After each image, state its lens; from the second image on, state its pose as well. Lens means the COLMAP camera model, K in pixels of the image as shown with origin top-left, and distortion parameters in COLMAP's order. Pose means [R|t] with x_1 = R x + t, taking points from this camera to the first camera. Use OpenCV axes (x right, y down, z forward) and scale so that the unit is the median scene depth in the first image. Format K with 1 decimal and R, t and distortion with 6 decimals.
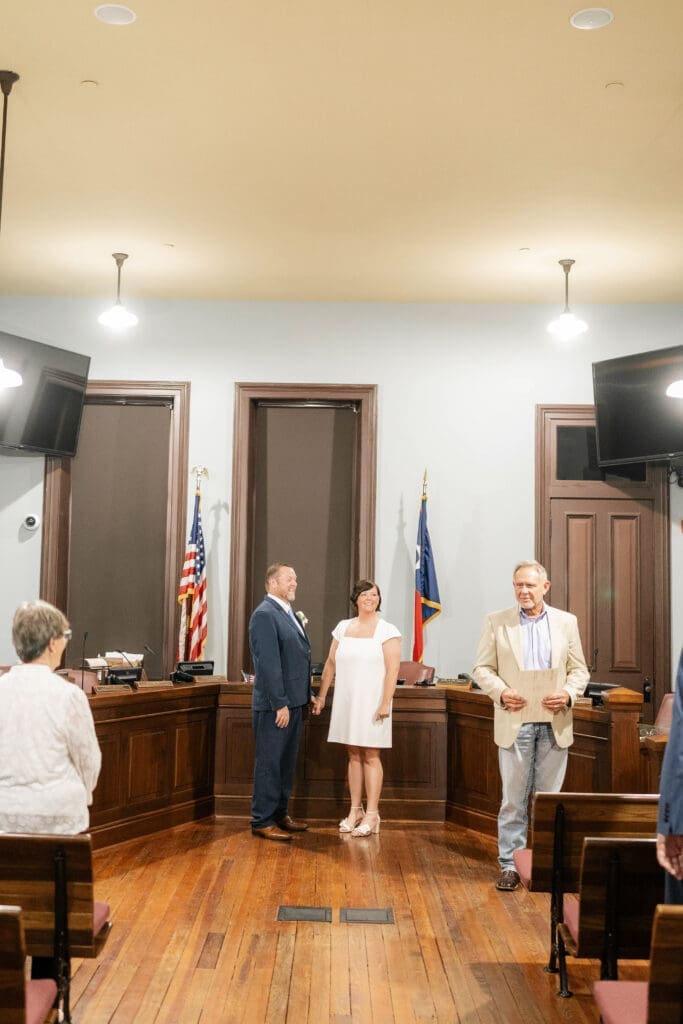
lens RADIAL K [[1102.7, 0, 315.8], [0, 1102.7, 502.1], [0, 0, 1]] dist [0.010762, 0.013112]
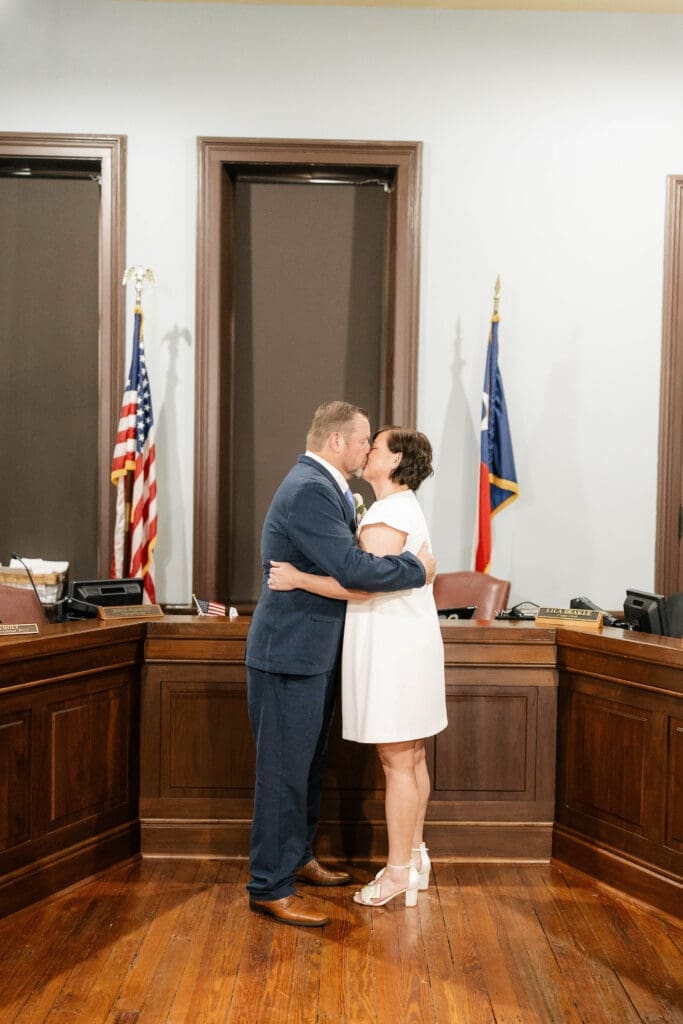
lens RADIAL K [[1044.4, 0, 372.0], [0, 1044.4, 515.7], [0, 0, 1]] dist [0.008756, -0.018723]
pose [[0.999490, -0.003902, 0.031684, 0.007240], [0.000574, 0.994539, 0.104360, 0.046768], [-0.031918, -0.104289, 0.994035, 0.389813]]
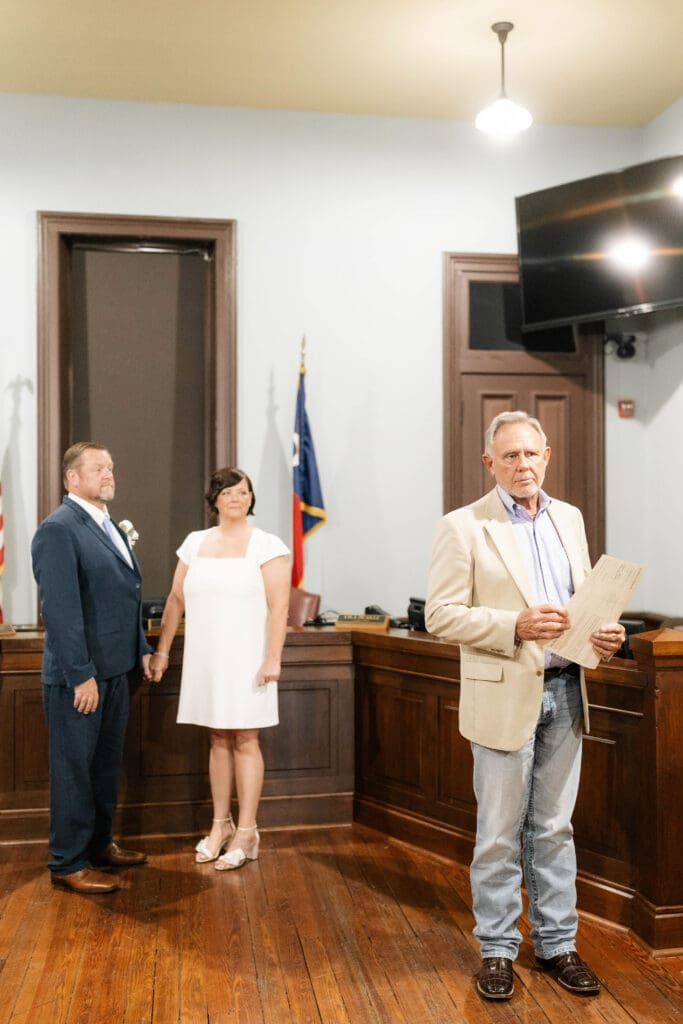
lens RADIAL K [[981.8, 0, 353.8], [0, 981.8, 506.8], [0, 0, 1]] dist [0.000548, -0.013049]
pose [[0.983268, -0.022424, 0.180778, 0.009964], [0.009131, 0.997214, 0.074032, 0.039641], [-0.181935, -0.071143, 0.980734, 0.333701]]
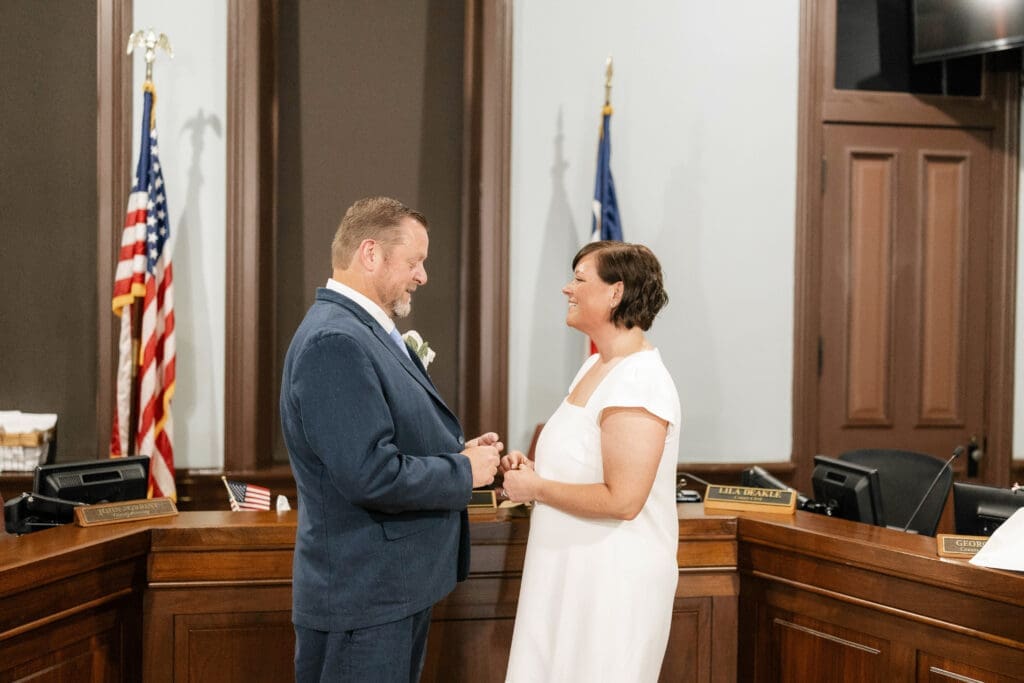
lens RADIAL K [[1044.4, 0, 570.5], [0, 1044.4, 322.4], [0, 0, 1]] dist [0.008756, -0.018723]
pose [[0.983934, -0.008233, 0.178342, -0.008146], [-0.008673, 0.995552, 0.093810, 0.050041], [-0.178321, -0.093849, 0.979487, 0.511243]]
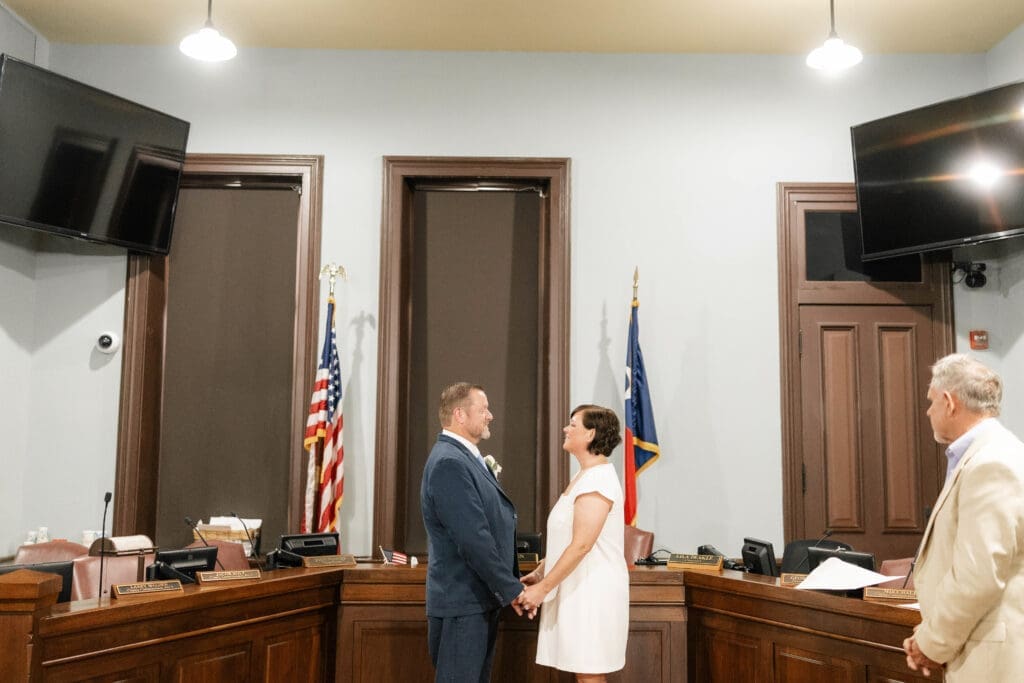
lens RADIAL K [[1048.8, 0, 537.8], [0, 1048.8, 303.9], [0, 0, 1]] dist [0.008740, -0.000320]
pose [[0.999358, -0.008515, 0.034811, 0.007365], [0.010292, 0.998636, -0.051195, 0.032113], [-0.034327, 0.051521, 0.998082, 0.290747]]
